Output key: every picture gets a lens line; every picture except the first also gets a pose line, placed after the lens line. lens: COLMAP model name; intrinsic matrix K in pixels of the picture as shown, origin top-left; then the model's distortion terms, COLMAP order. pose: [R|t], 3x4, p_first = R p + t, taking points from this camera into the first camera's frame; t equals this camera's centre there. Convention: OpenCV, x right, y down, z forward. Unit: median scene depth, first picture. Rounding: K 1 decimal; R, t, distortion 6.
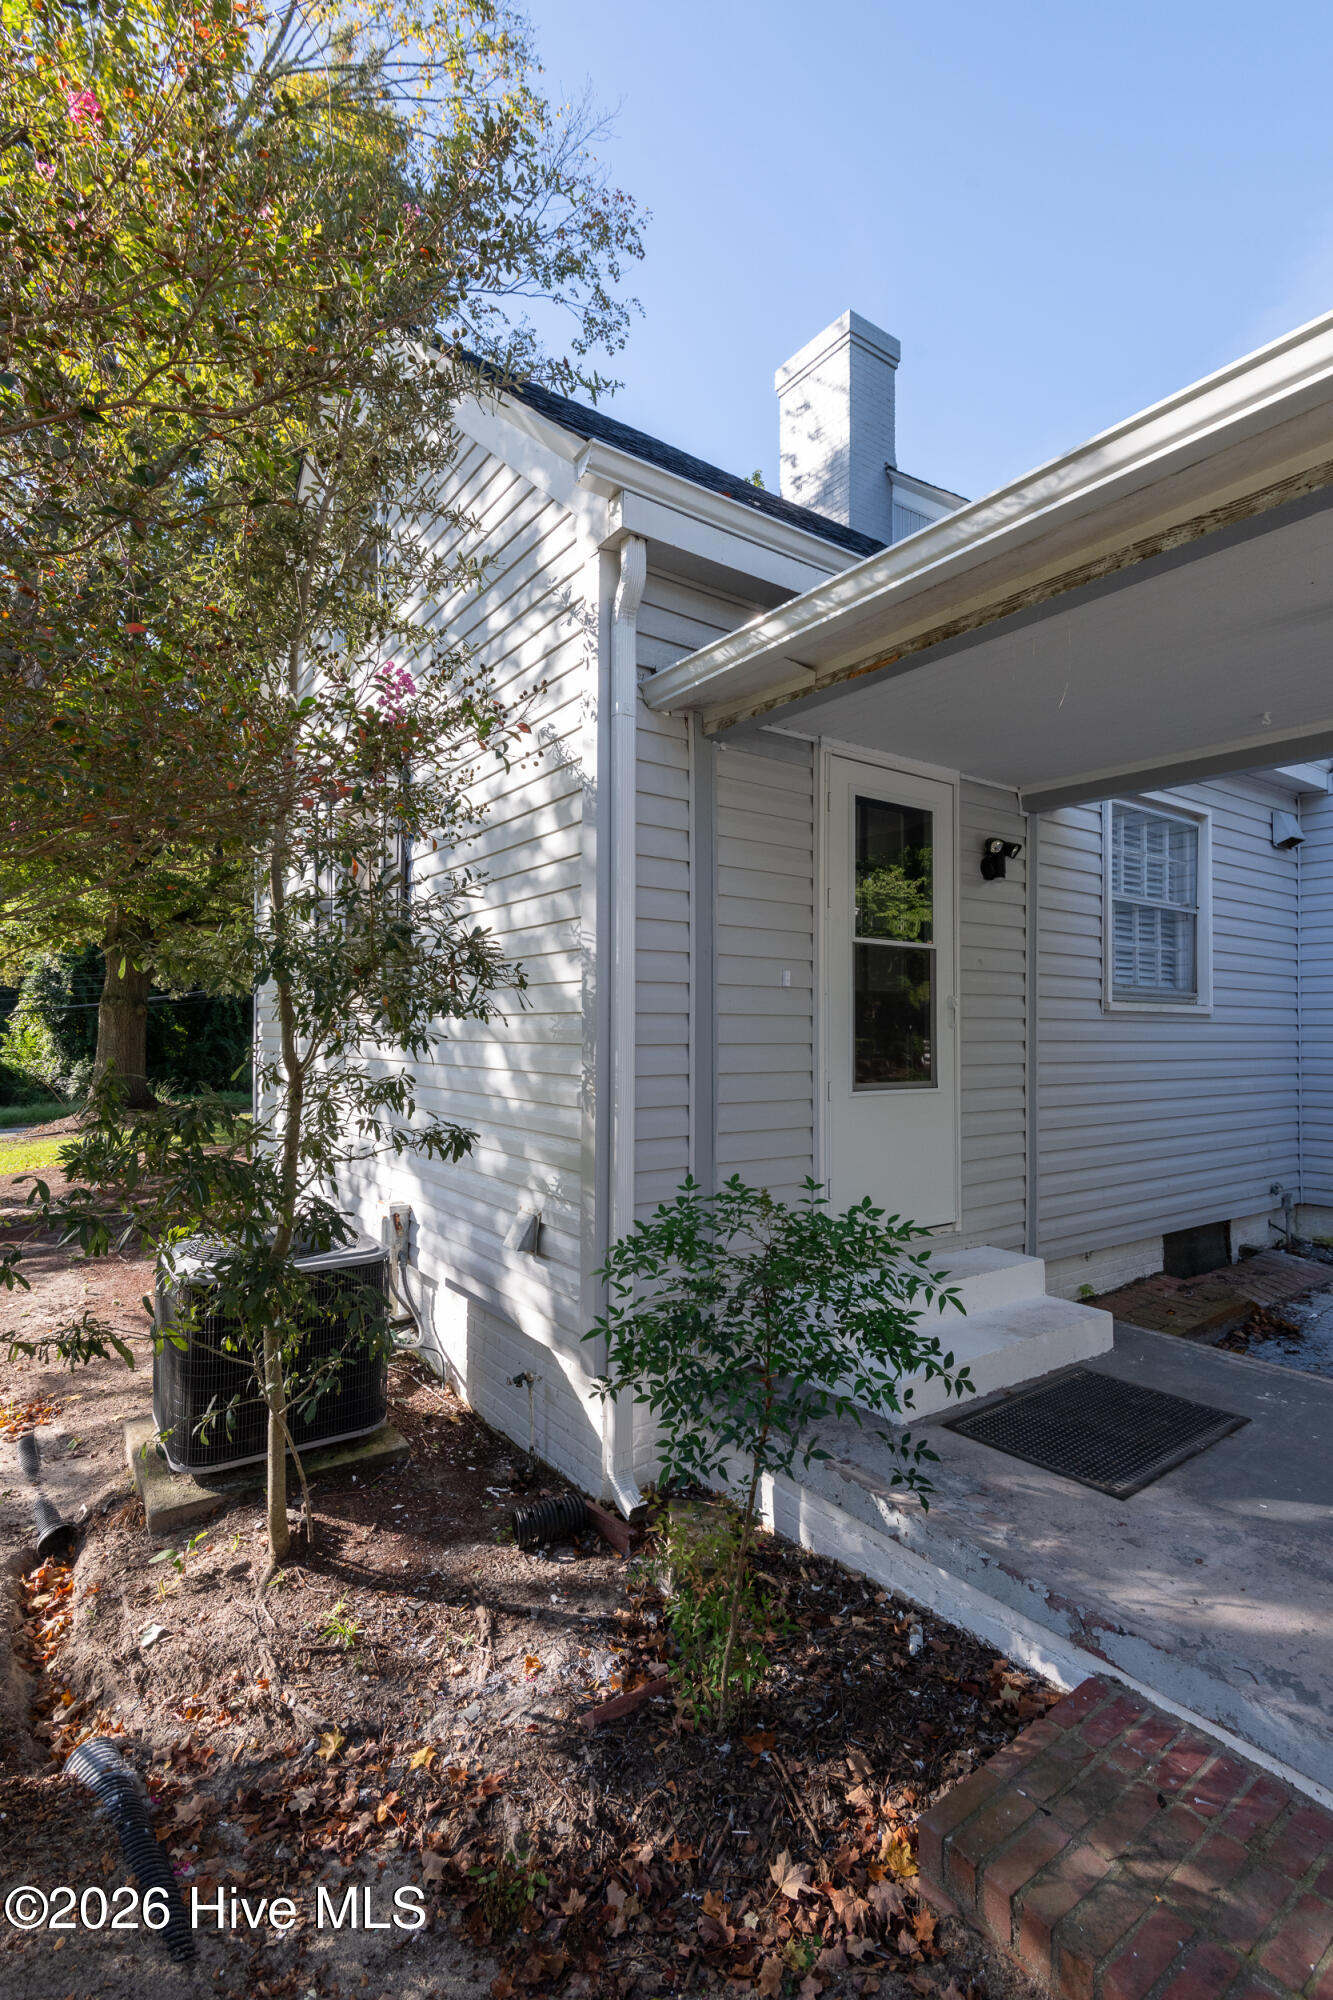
lens RADIAL K [[922.1, 0, 632.0], [0, 922.1, 1003.1], [0, 0, 1]] dist [0.003341, 0.000034]
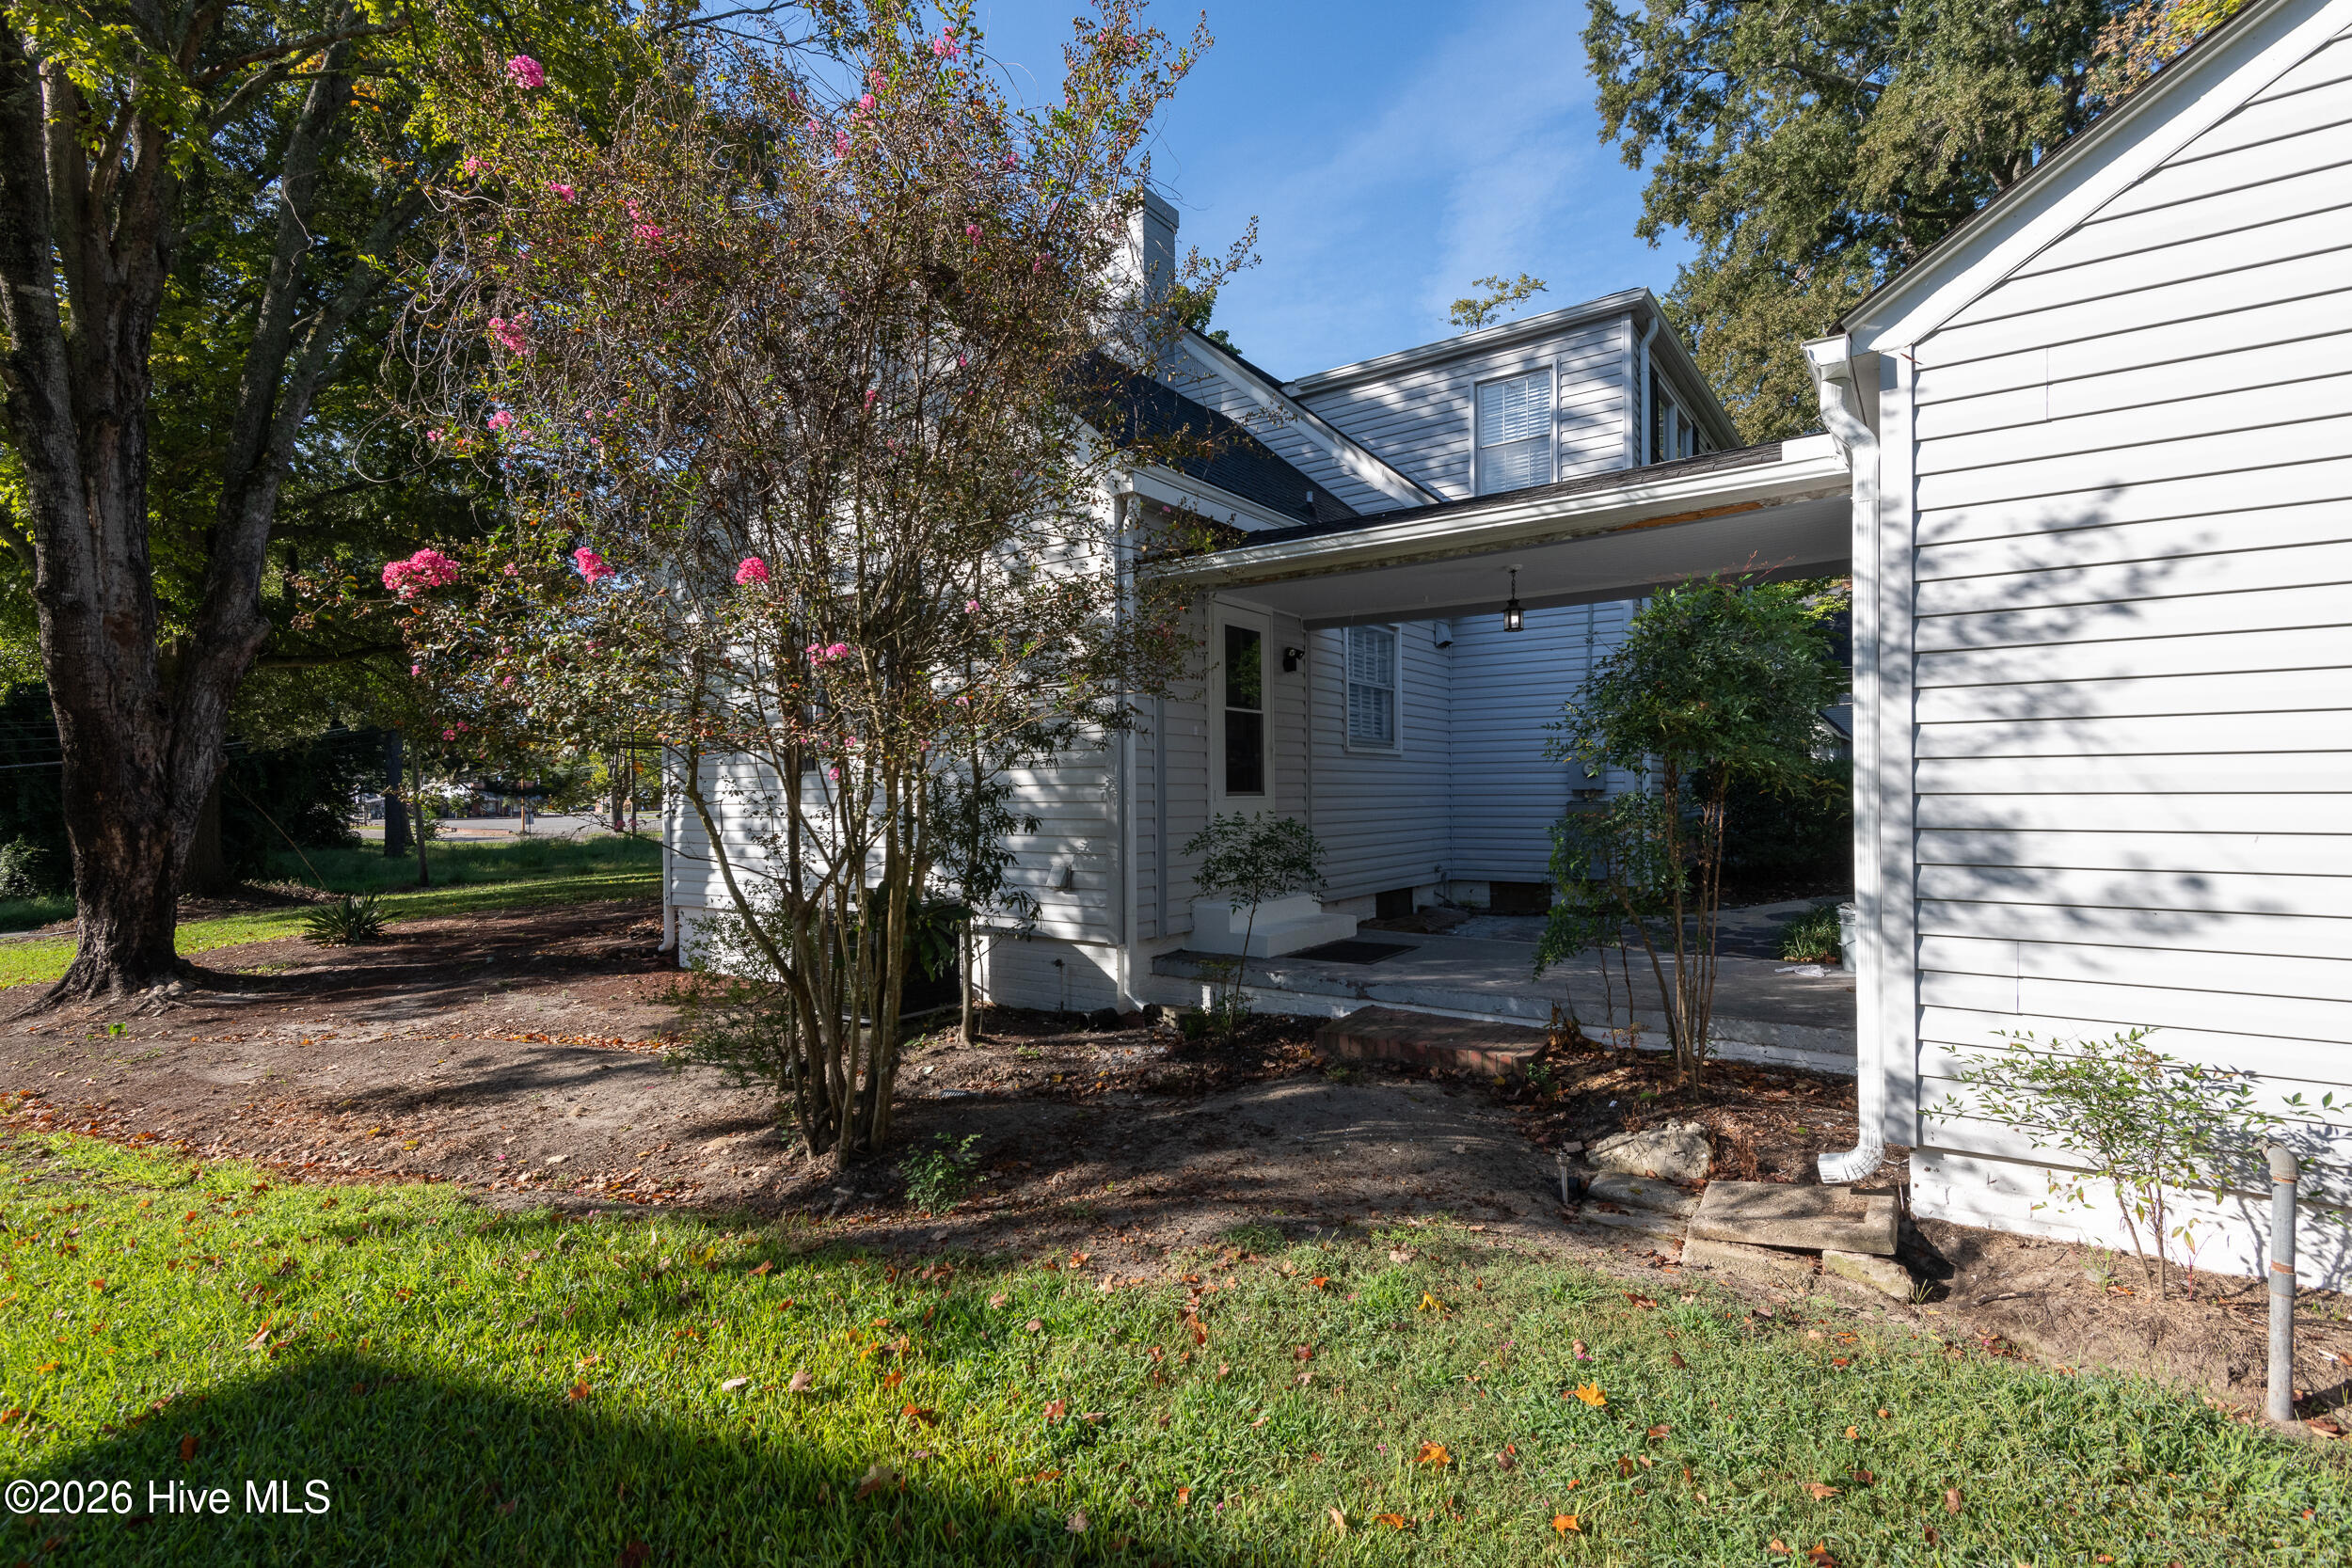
lens RADIAL K [[1084.3, 0, 1175.1], [0, 1084.3, 787.2], [0, 0, 1]] dist [0.003341, 0.000034]
pose [[0.936862, -0.016137, 0.349328, -0.524865], [0.008479, 0.999689, 0.023440, 0.028904], [-0.349597, -0.018998, 0.936707, -0.822646]]
